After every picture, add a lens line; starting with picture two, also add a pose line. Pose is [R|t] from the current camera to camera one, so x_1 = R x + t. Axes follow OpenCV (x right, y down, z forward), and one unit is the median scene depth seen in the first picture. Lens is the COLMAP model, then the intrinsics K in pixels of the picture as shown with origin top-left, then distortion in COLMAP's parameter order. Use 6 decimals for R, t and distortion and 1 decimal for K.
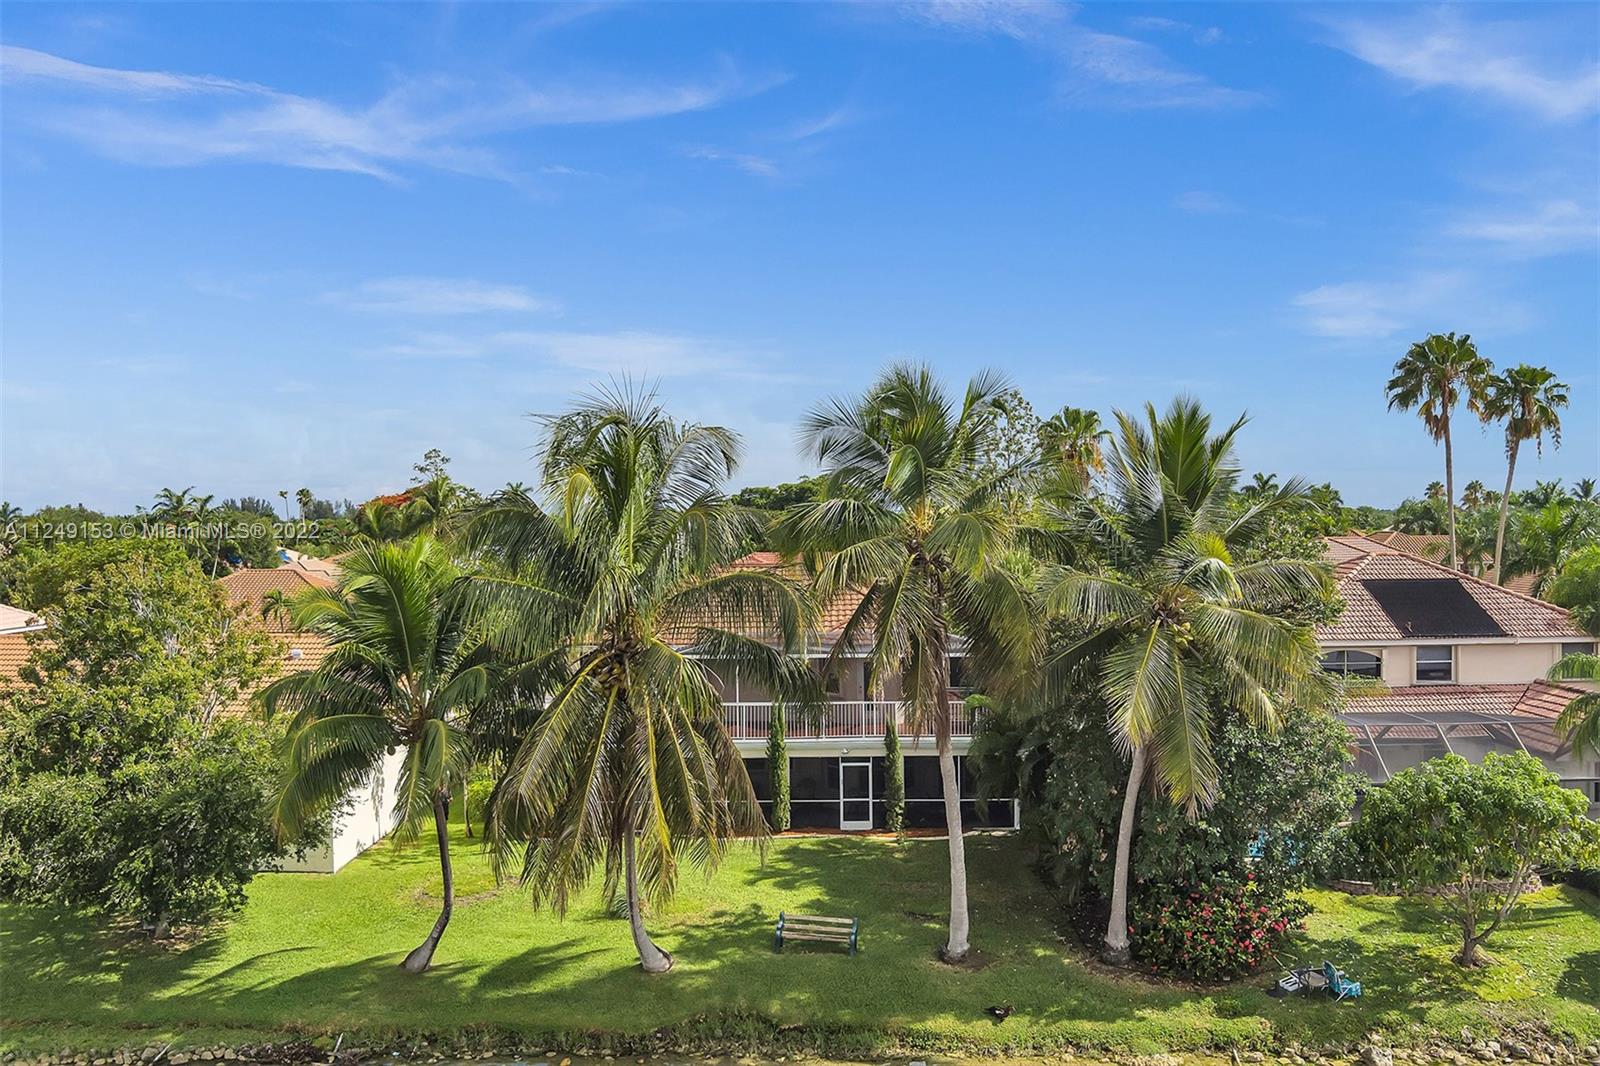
lens RADIAL K [[1318.3, 0, 800.7], [0, 1318.3, 535.8], [0, 0, 1]] dist [-0.022072, 0.005268]
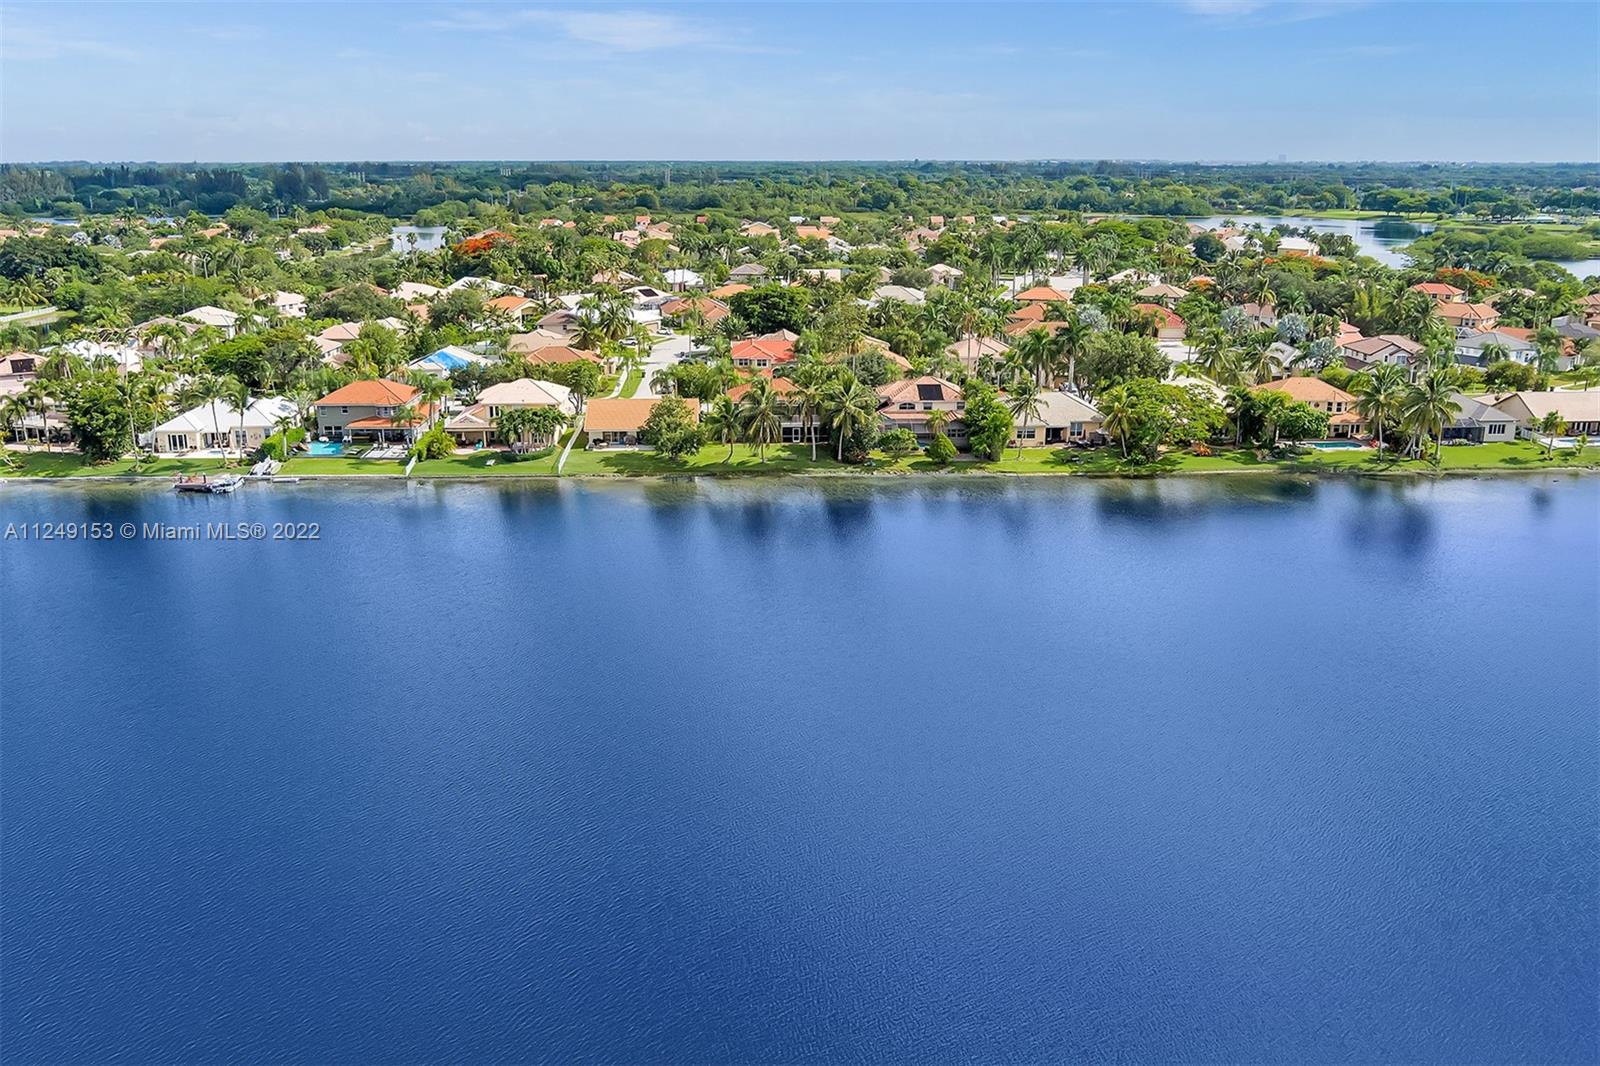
lens RADIAL K [[1318.3, 0, 799.9], [0, 1318.3, 533.5], [0, 0, 1]] dist [-0.022072, 0.005268]
pose [[0.998607, -0.003975, 0.052618, -0.194283], [-0.009960, 0.965035, 0.261932, -0.695120], [-0.051820, -0.262091, 0.963651, -3.618697]]
